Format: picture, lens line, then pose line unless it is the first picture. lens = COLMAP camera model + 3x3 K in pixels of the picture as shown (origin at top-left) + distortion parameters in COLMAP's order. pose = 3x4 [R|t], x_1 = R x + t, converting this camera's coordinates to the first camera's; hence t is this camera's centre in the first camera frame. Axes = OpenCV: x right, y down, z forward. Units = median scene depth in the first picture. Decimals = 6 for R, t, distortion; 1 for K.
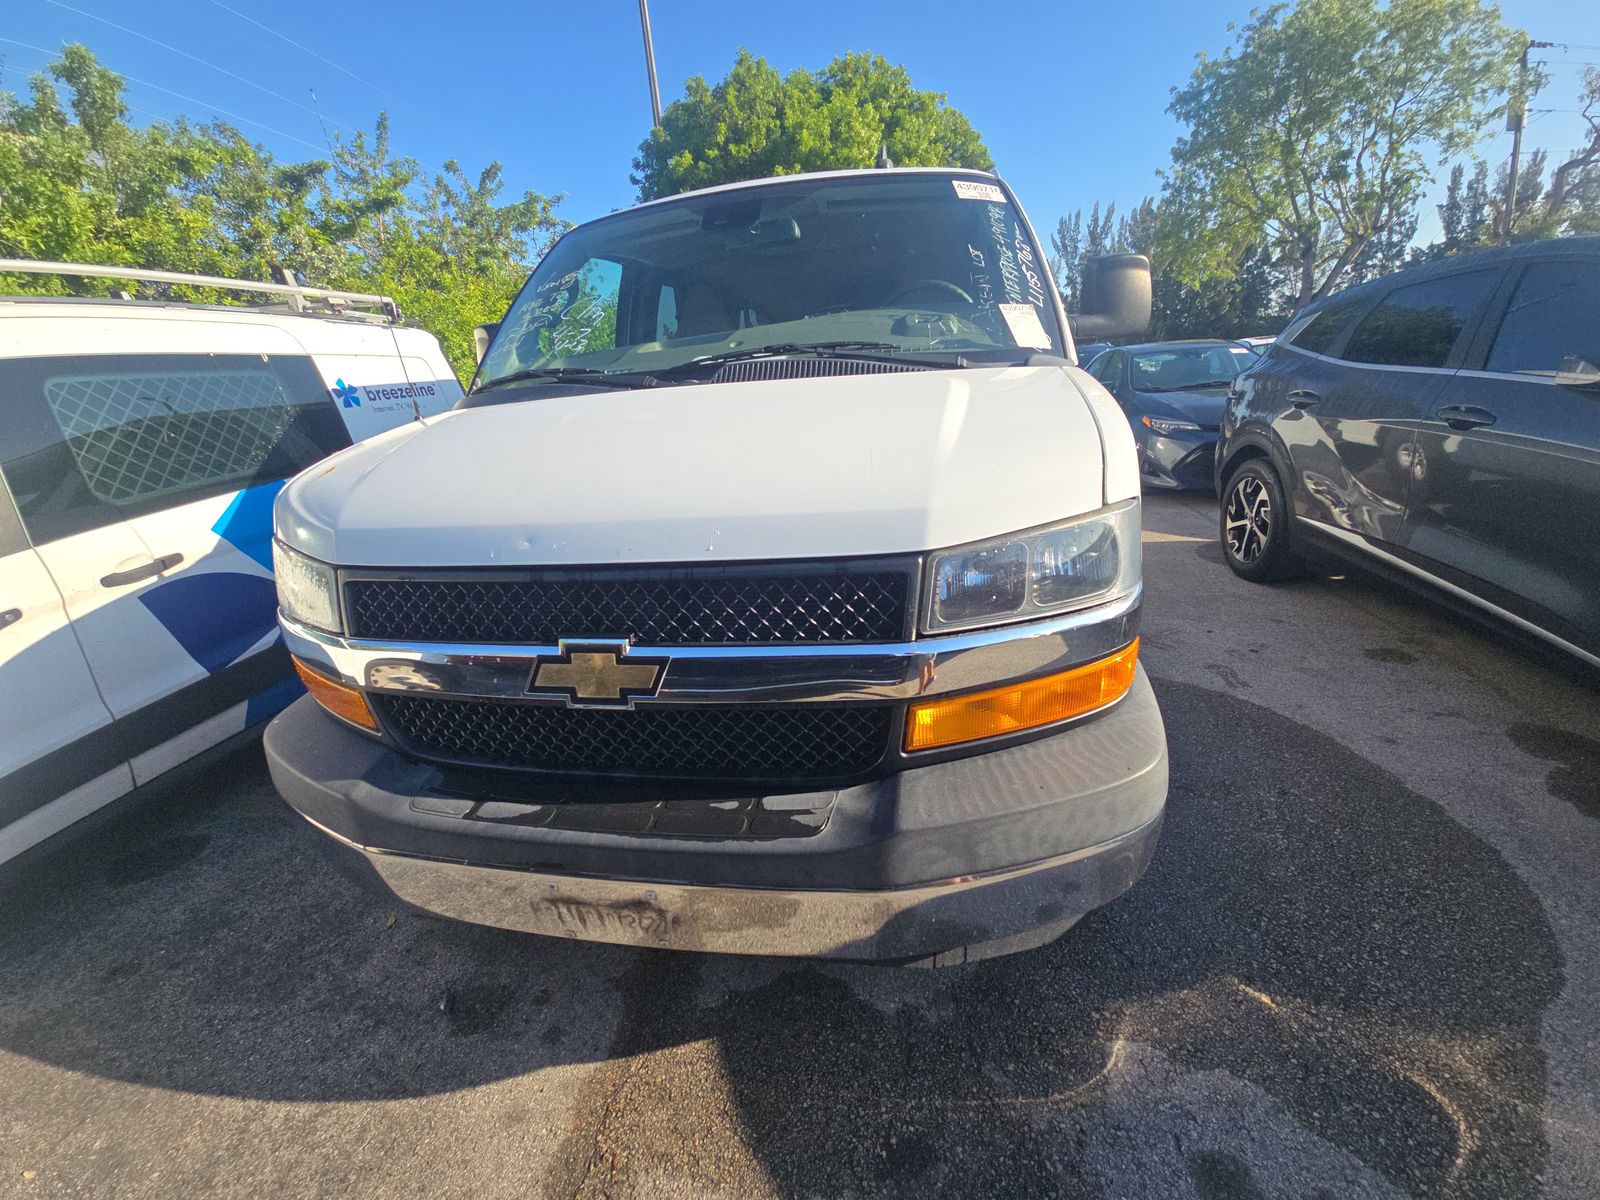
lens RADIAL K [[628.3, 0, 766.9], [0, 628.3, 599.7], [0, 0, 1]] dist [0.023319, -0.016453]
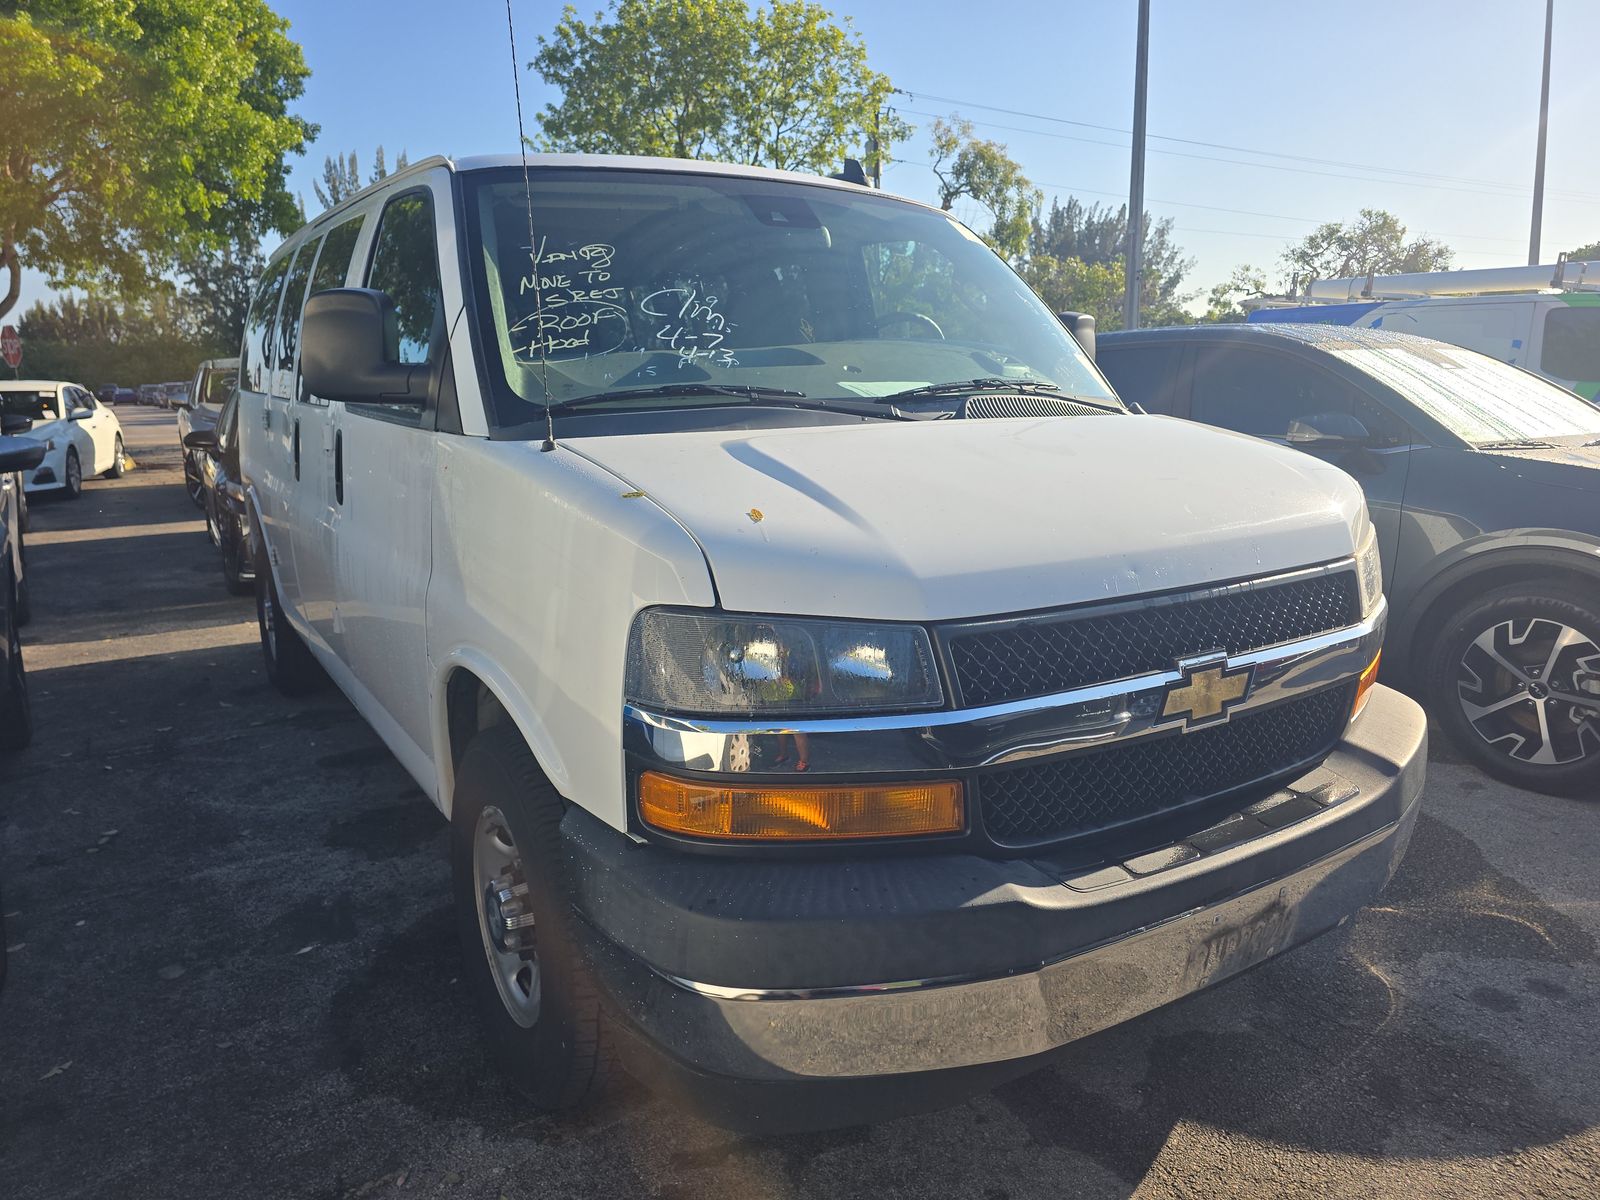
lens RADIAL K [[1128.7, 0, 692.1], [0, 1128.7, 612.1], [0, 0, 1]] dist [0.077176, -0.094079]
pose [[0.729204, -0.065952, 0.681111, -1.178836], [0.168552, 0.981989, -0.085367, 0.004828], [-0.663213, 0.177053, 0.727187, 0.104847]]
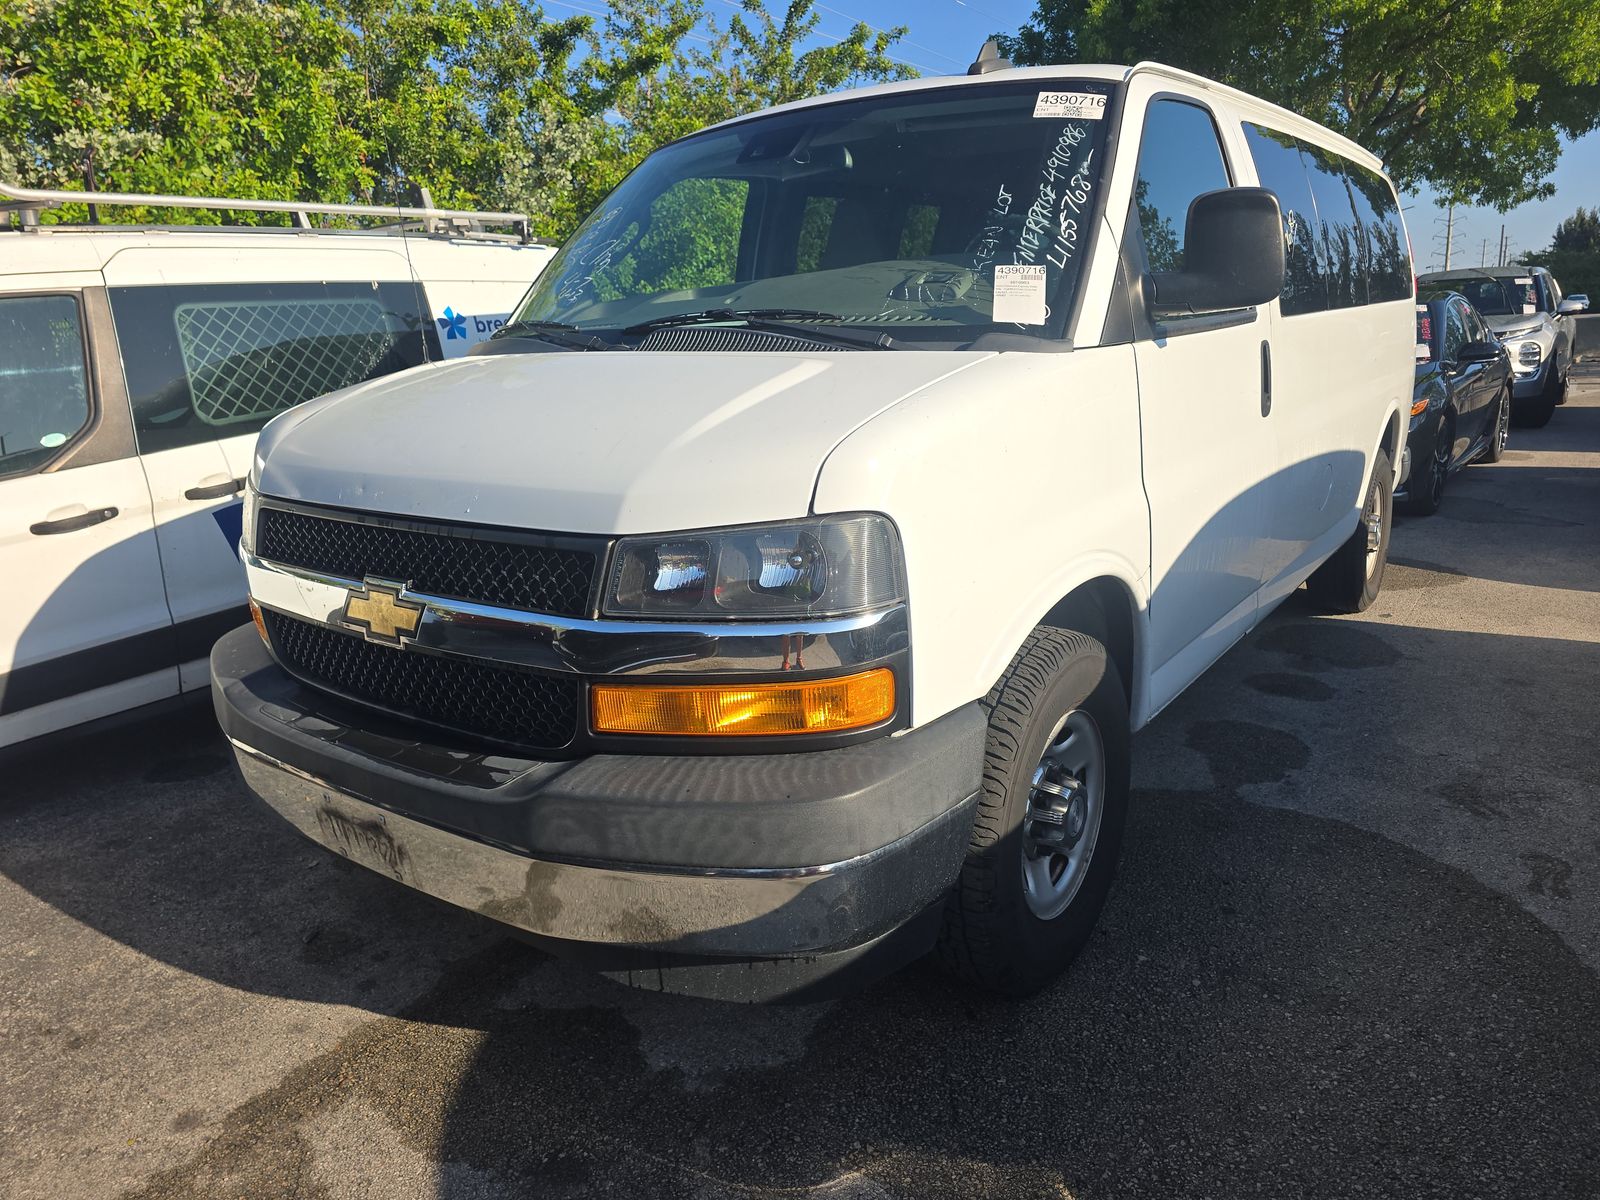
lens RADIAL K [[1075.3, 0, 800.0], [0, 1075.3, 600.0], [0, 0, 1]] dist [0.060576, -0.082576]
pose [[0.902173, 0.146596, -0.405700, 0.644662], [-0.166801, 0.985881, -0.014683, 0.001851], [0.397820, 0.080918, 0.913888, -0.248028]]
